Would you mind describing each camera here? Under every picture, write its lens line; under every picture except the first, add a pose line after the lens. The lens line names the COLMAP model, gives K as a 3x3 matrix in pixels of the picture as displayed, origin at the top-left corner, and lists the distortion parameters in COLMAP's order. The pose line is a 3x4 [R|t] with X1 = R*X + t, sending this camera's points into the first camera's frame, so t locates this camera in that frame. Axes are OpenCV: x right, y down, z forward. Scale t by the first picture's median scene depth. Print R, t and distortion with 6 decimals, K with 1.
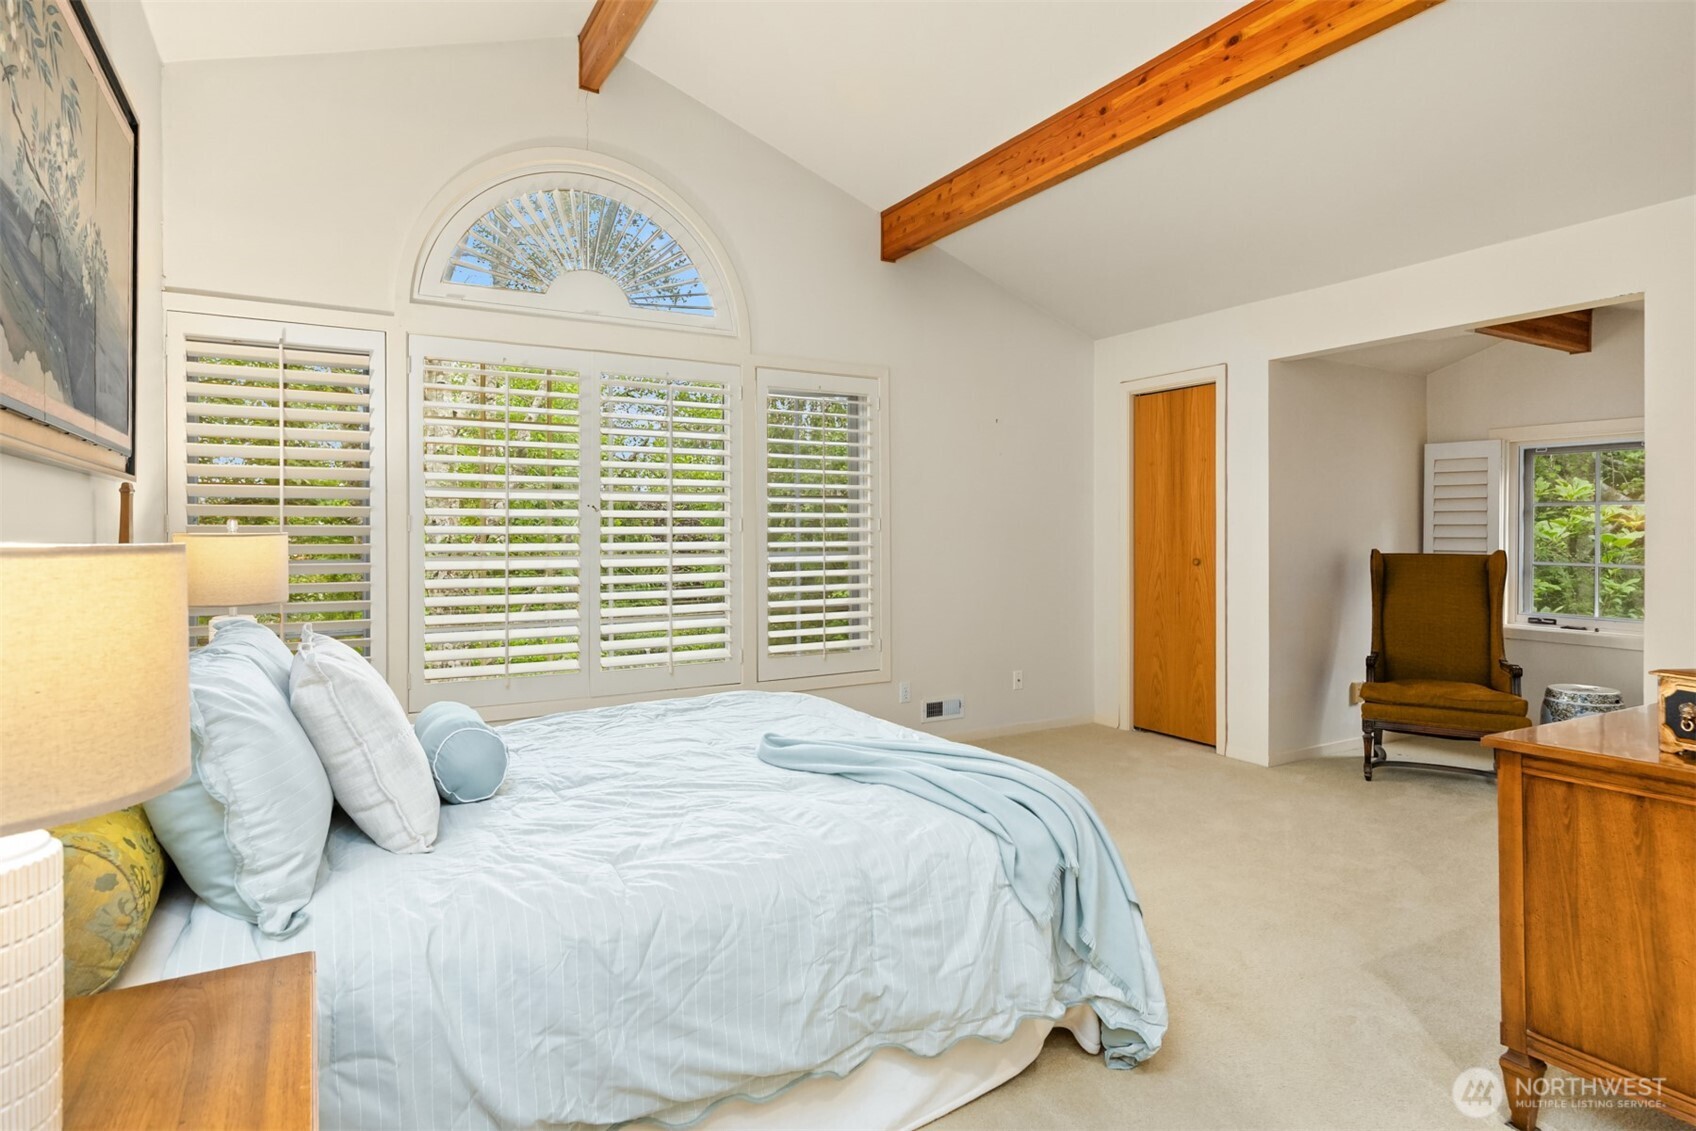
lens RADIAL K [[902.7, 0, 842.8], [0, 902.7, 533.8], [0, 0, 1]] dist [0.000332, 0.002190]
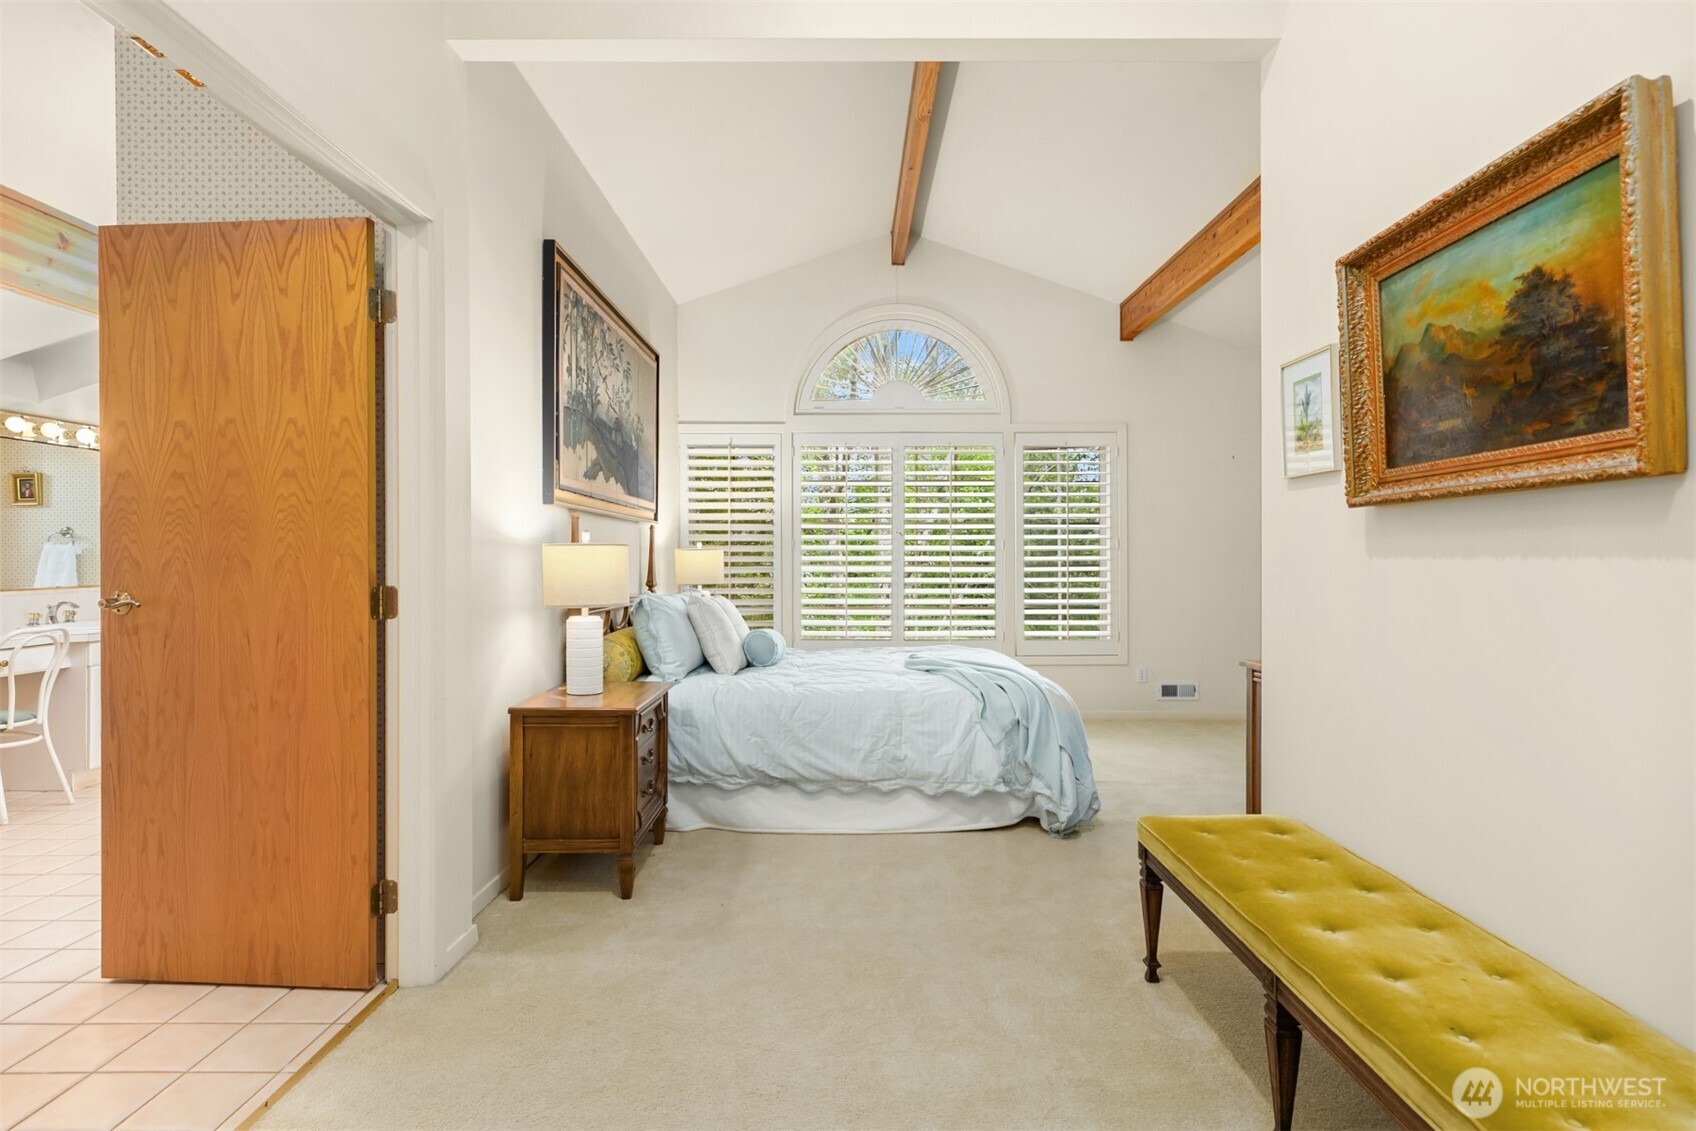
lens RADIAL K [[902.7, 0, 838.5], [0, 902.7, 564.0], [0, 0, 1]] dist [0.000332, 0.002190]
pose [[0.860762, 0.003036, -0.508998, 0.956866], [-0.001406, 0.999993, 0.003587, 0.039684], [0.509005, -0.002372, 0.860760, -0.881810]]
